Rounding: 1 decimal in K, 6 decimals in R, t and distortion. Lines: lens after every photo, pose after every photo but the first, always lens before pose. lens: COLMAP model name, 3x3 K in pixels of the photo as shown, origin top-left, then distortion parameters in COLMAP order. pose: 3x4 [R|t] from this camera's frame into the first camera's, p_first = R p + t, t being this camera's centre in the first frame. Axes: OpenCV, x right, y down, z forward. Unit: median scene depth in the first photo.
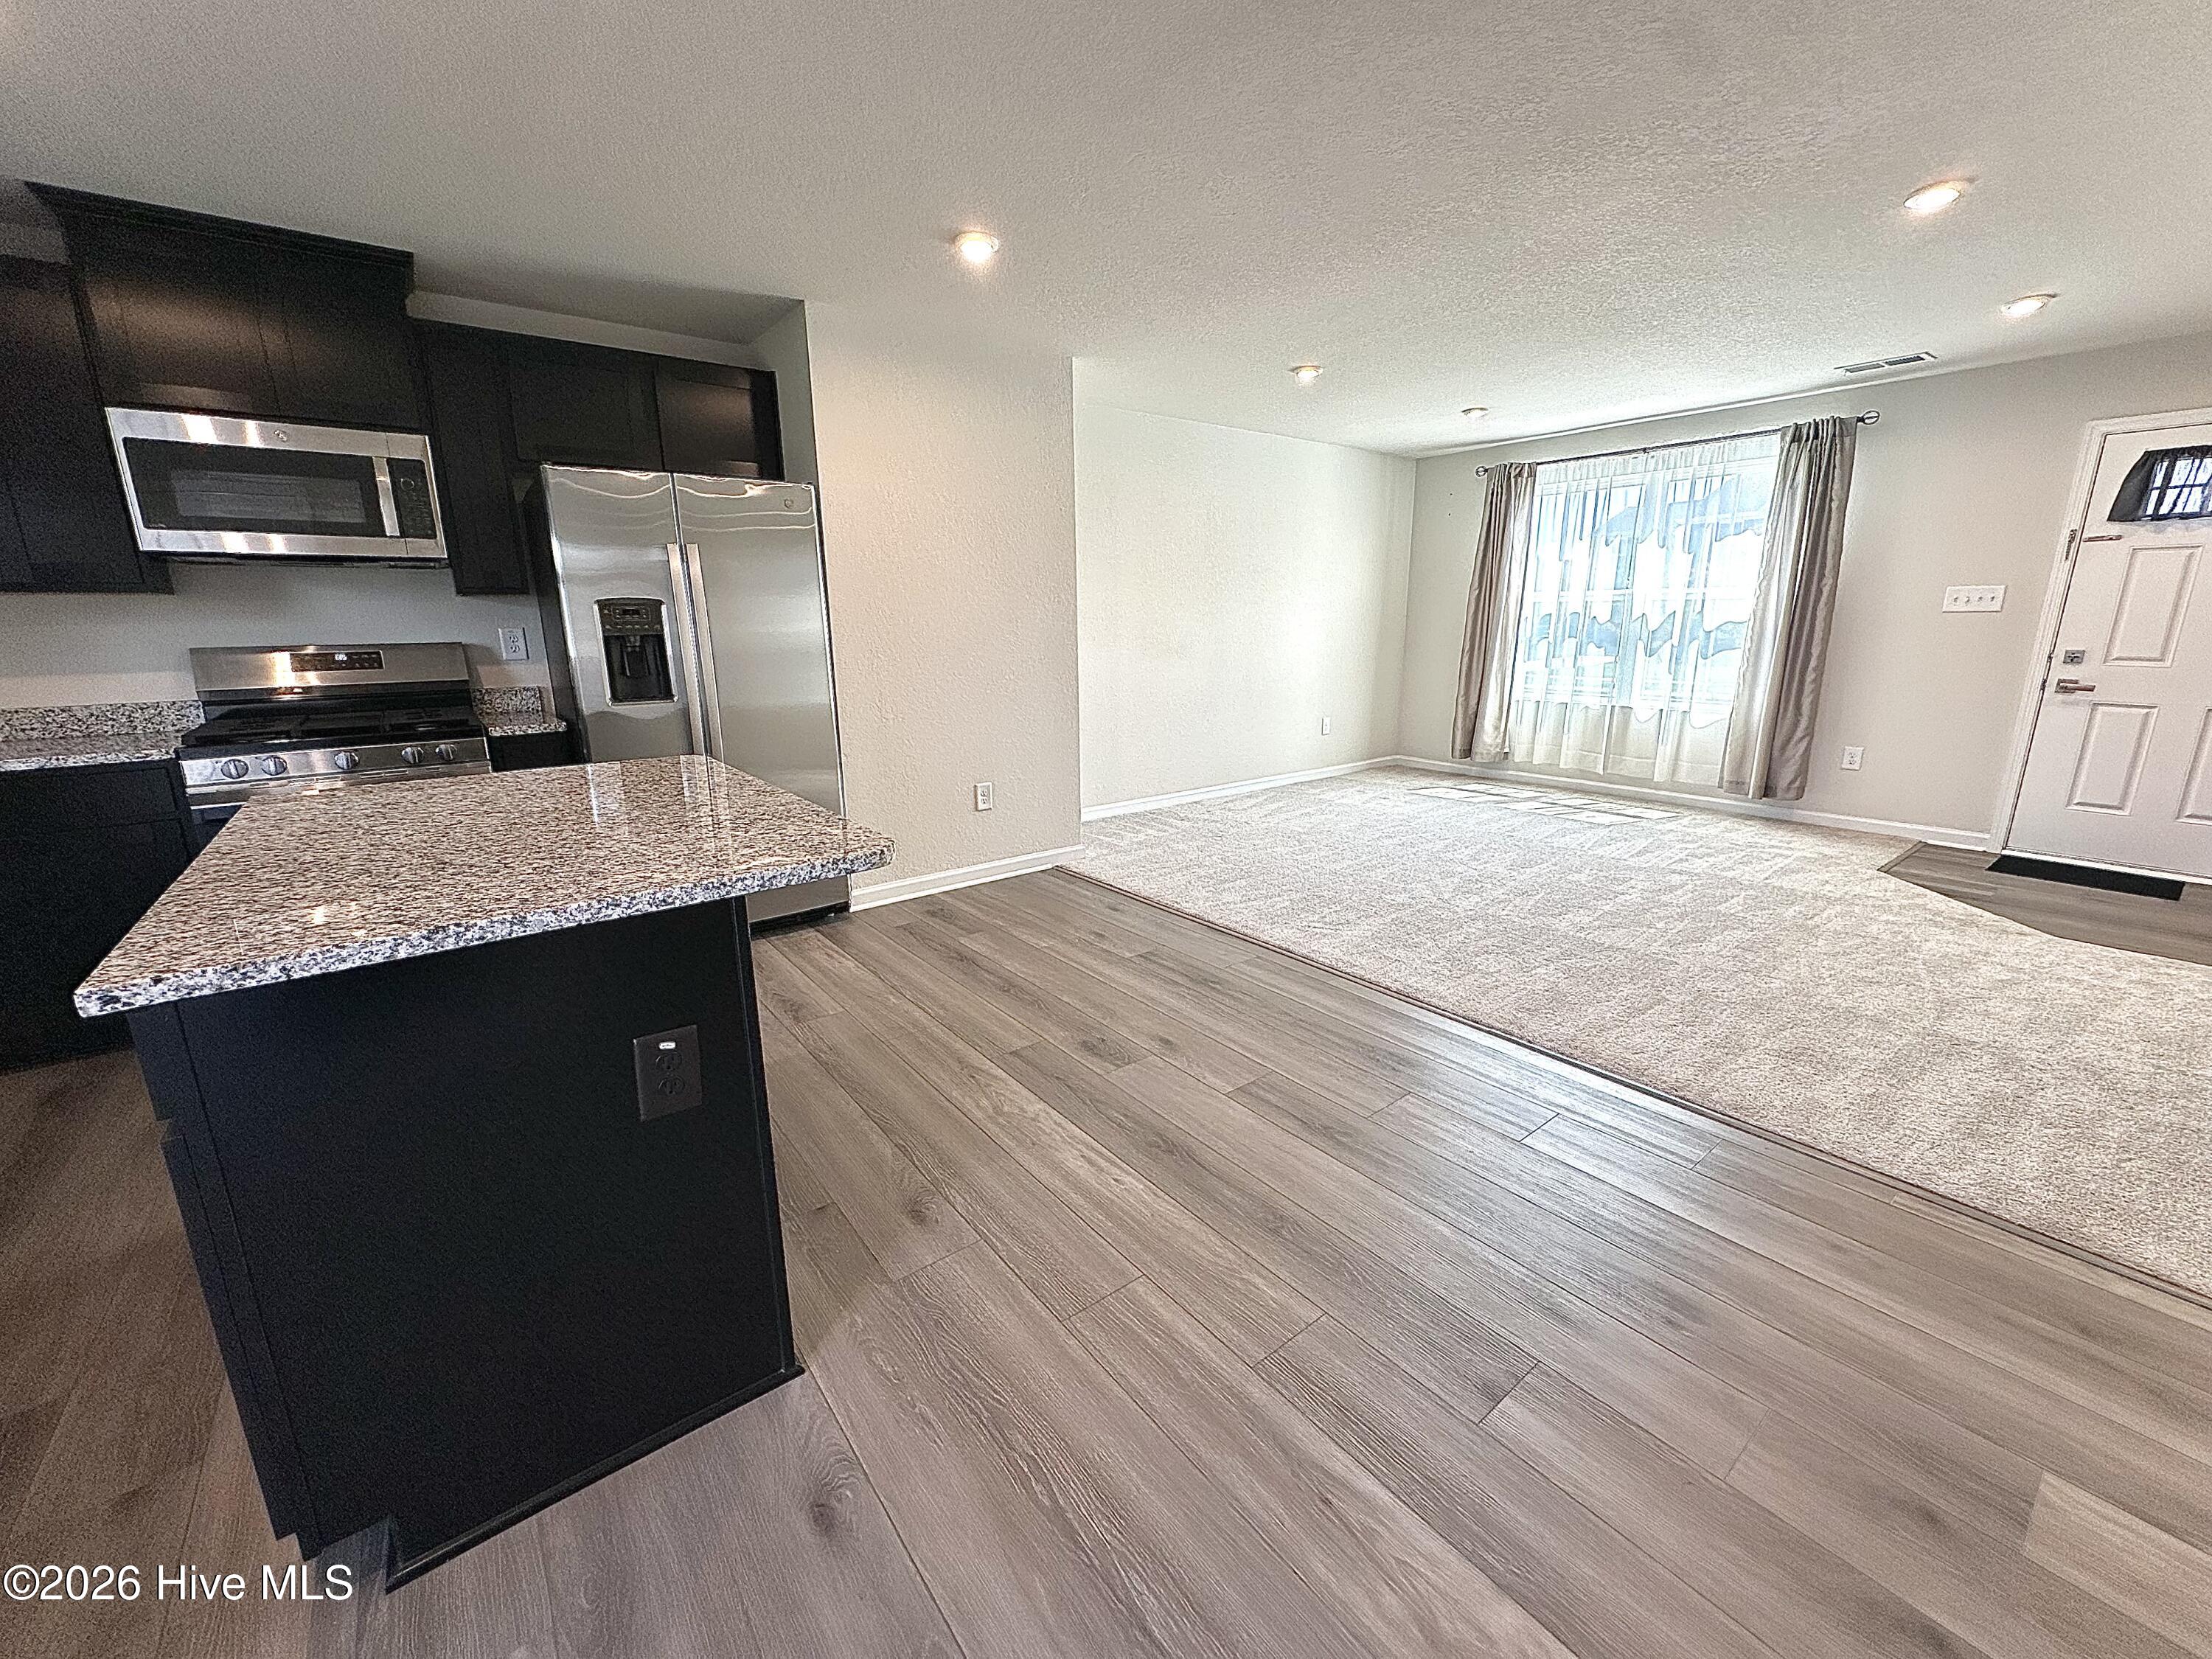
lens RADIAL K [[879.2, 0, 1112.4], [0, 879.2, 832.2], [0, 0, 1]] dist [-0.003675, -0.000034]
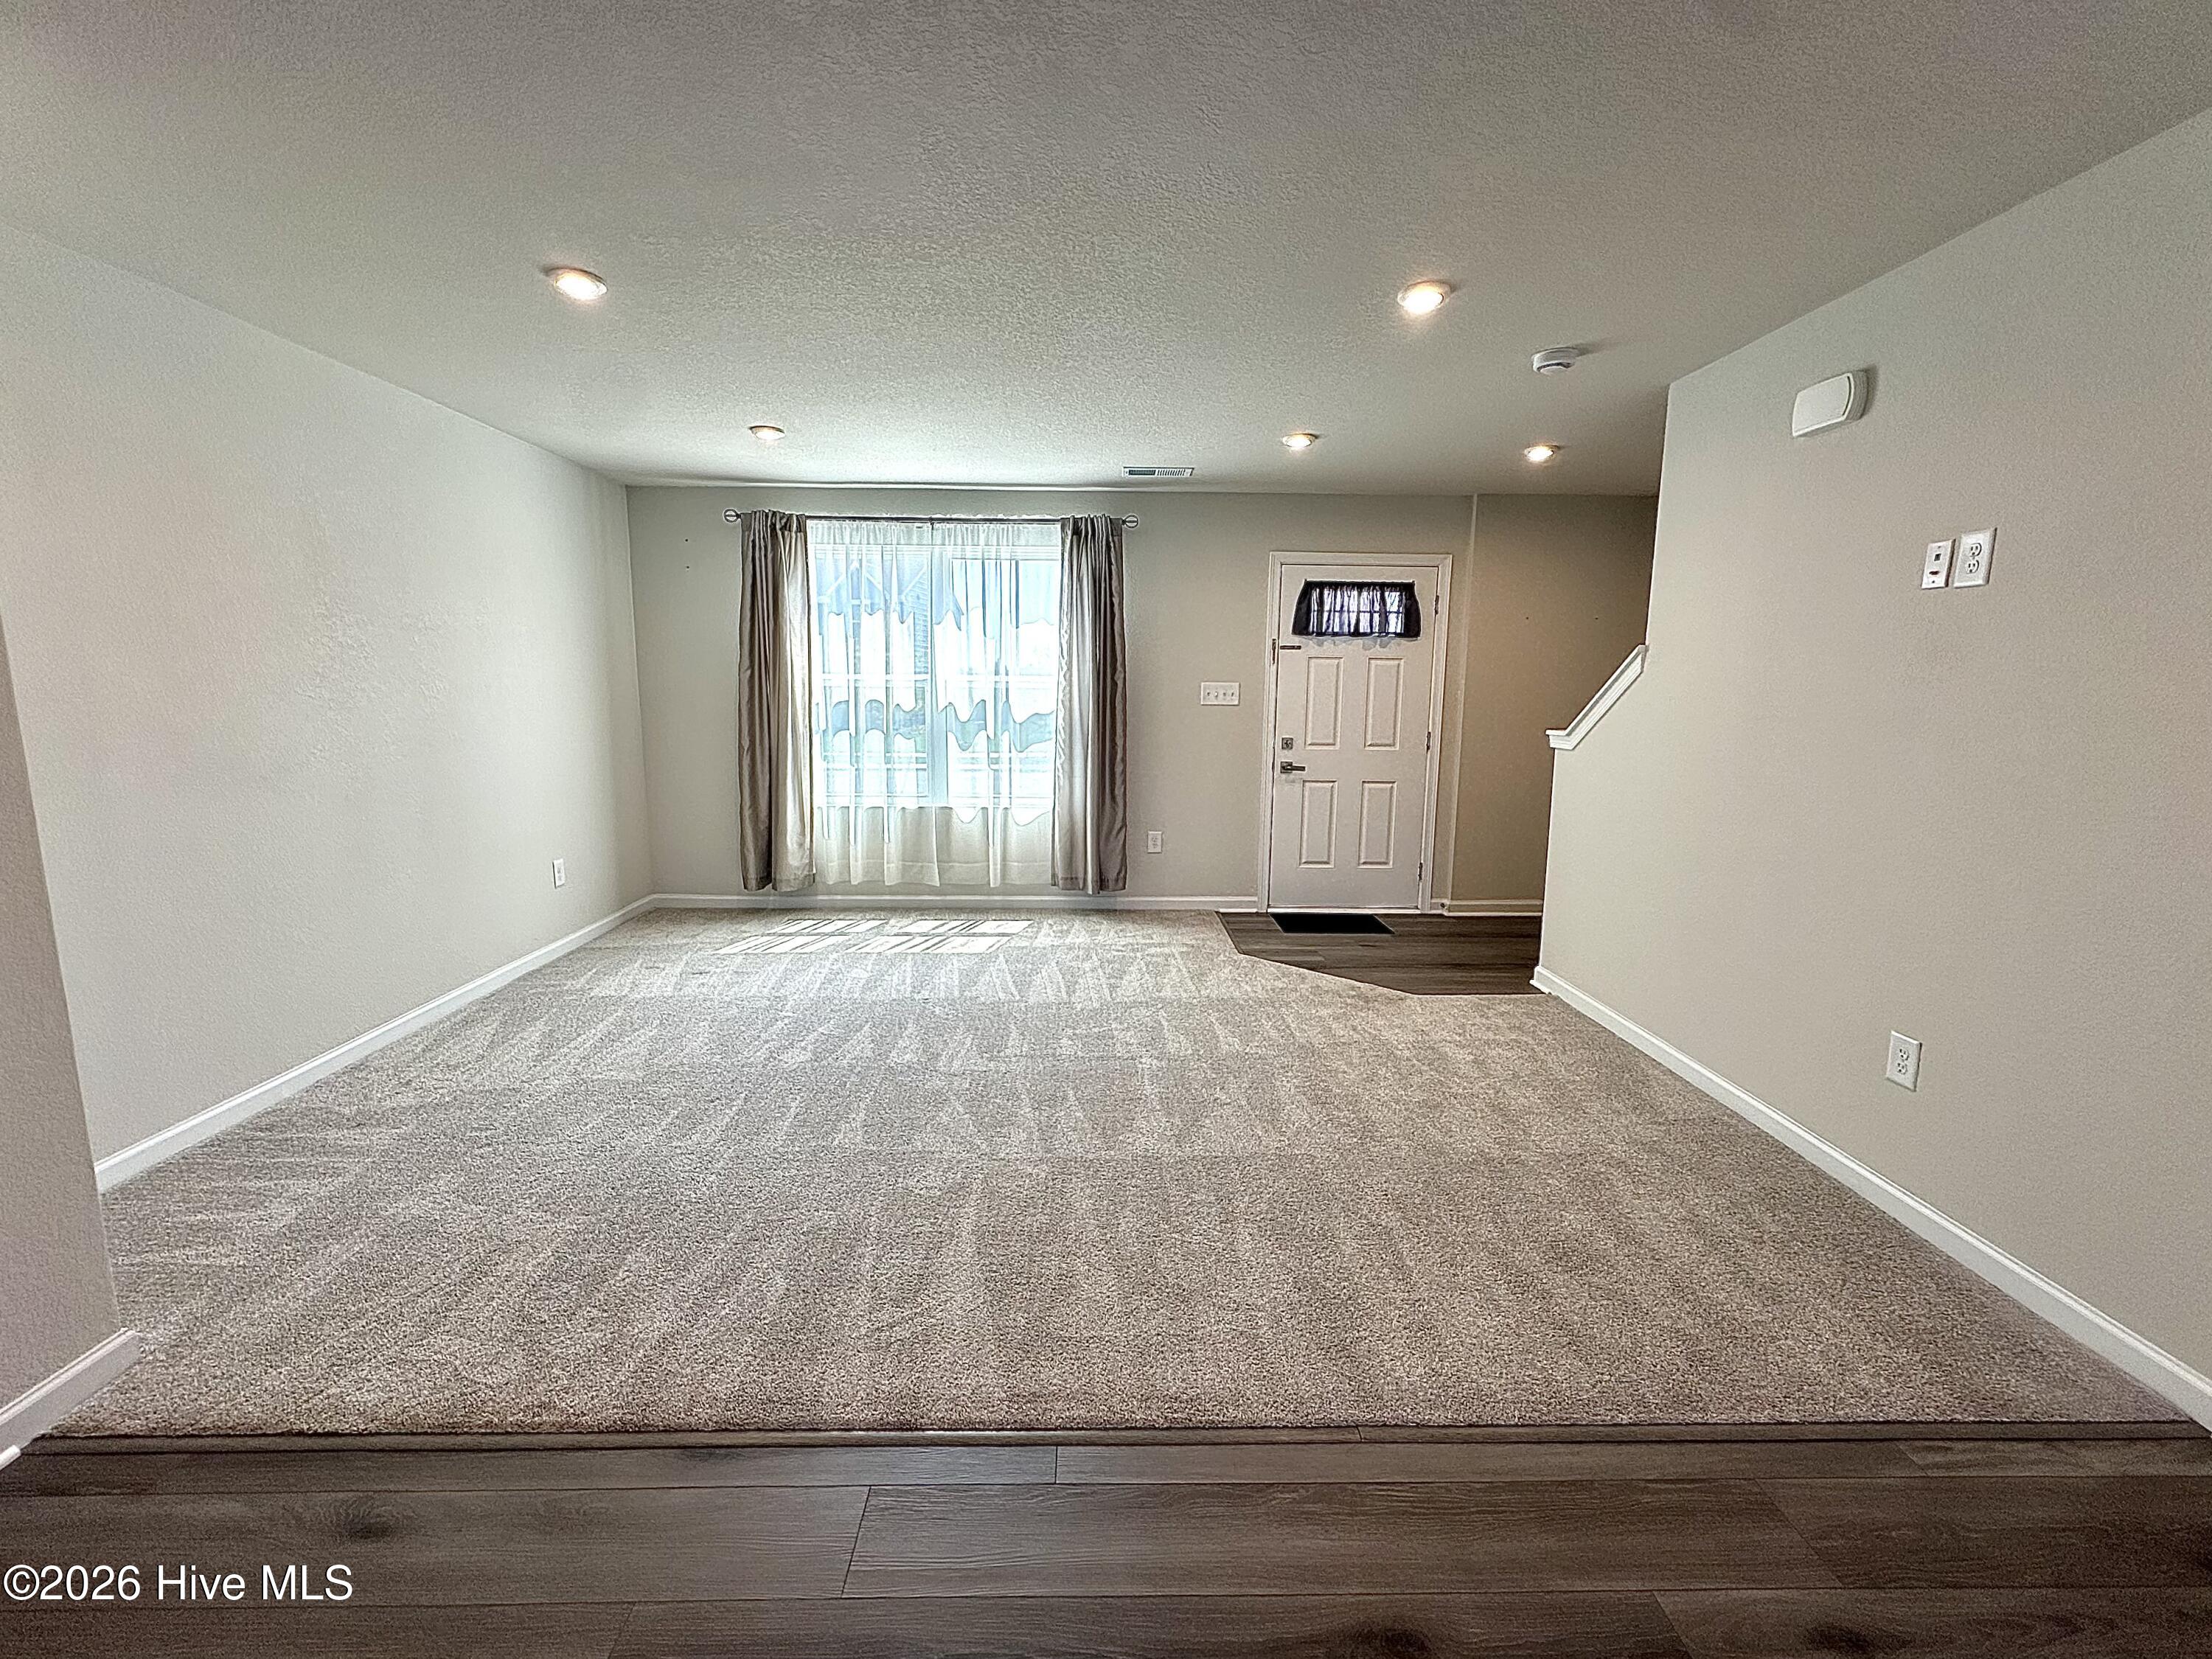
lens RADIAL K [[934.3, 0, 1101.6], [0, 934.3, 825.1], [0, 0, 1]] dist [-0.000140, 0.000140]
pose [[0.602677, -0.102270, 0.791405, -0.076563], [0.174618, 0.984620, -0.005738, -0.121448], [-0.778646, 0.141651, 0.611265, 0.412911]]
